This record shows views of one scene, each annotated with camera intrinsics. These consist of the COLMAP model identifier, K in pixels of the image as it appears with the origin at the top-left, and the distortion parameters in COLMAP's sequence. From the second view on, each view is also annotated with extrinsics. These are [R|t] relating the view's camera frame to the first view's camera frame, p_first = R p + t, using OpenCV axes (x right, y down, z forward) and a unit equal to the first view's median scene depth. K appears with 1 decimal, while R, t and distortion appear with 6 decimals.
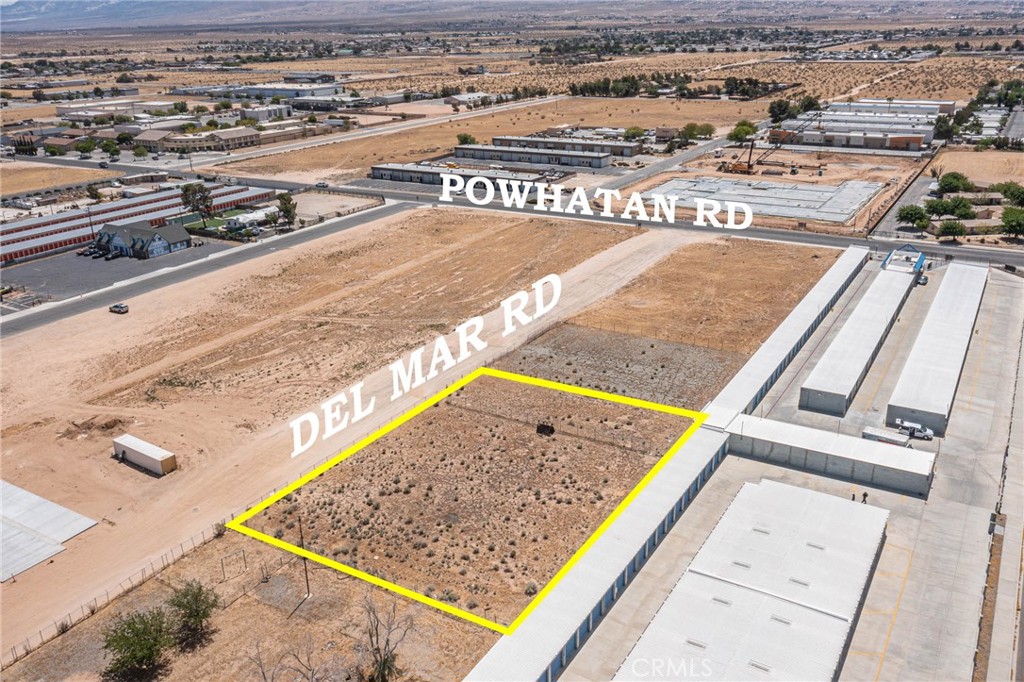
lens RADIAL K [[847.8, 0, 512.0], [0, 847.8, 341.0], [0, 0, 1]] dist [-0.007640, -0.001586]
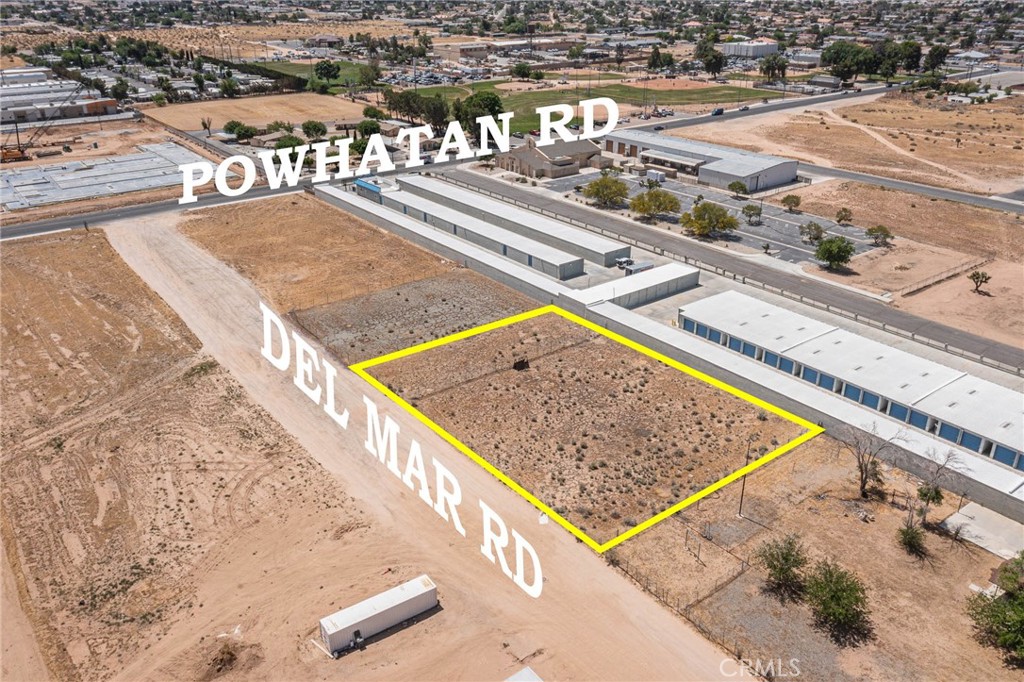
lens RADIAL K [[809.1, 0, 517.1], [0, 809.1, 325.7], [0, 0, 1]] dist [-0.005470, 0.008502]
pose [[0.360069, -0.353093, 0.863525, -0.740829], [0.324568, 0.915199, 0.238885, -0.167959], [-0.874646, 0.194257, 0.444137, 0.479375]]
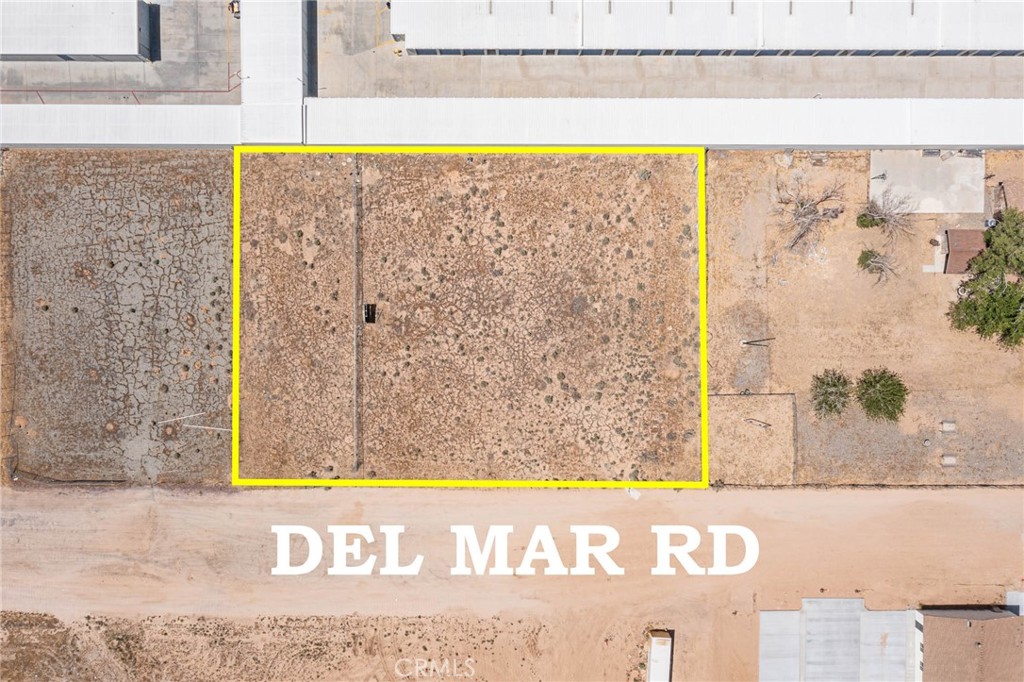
lens RADIAL K [[809.1, 0, 517.1], [0, 809.1, 325.7], [0, 0, 1]] dist [-0.005470, 0.008502]
pose [[-0.516374, -0.856339, -0.006429, -0.035573], [0.312717, -0.195547, 0.929499, -0.518399], [-0.797224, 0.477959, 0.368767, 0.535530]]
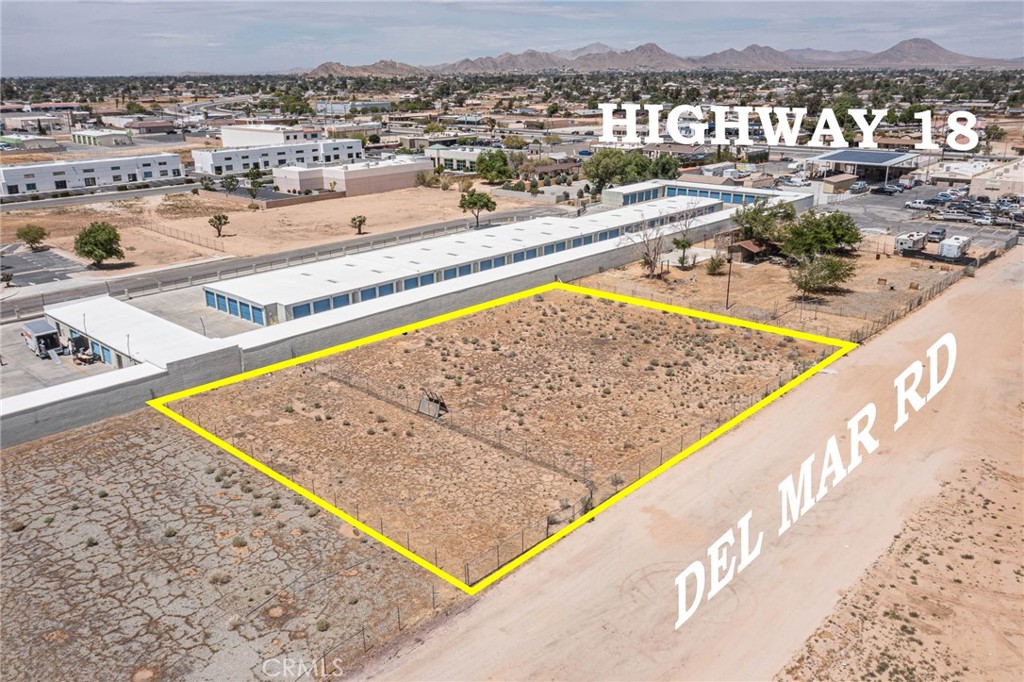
lens RADIAL K [[788.1, 0, 513.6], [0, 788.1, 378.0], [0, 0, 1]] dist [-0.004607, 0.006930]
pose [[-0.979243, -0.042837, 0.198112, -0.112354], [0.100777, 0.745142, 0.659247, -0.242398], [-0.175862, 0.665528, -0.725358, 1.229493]]
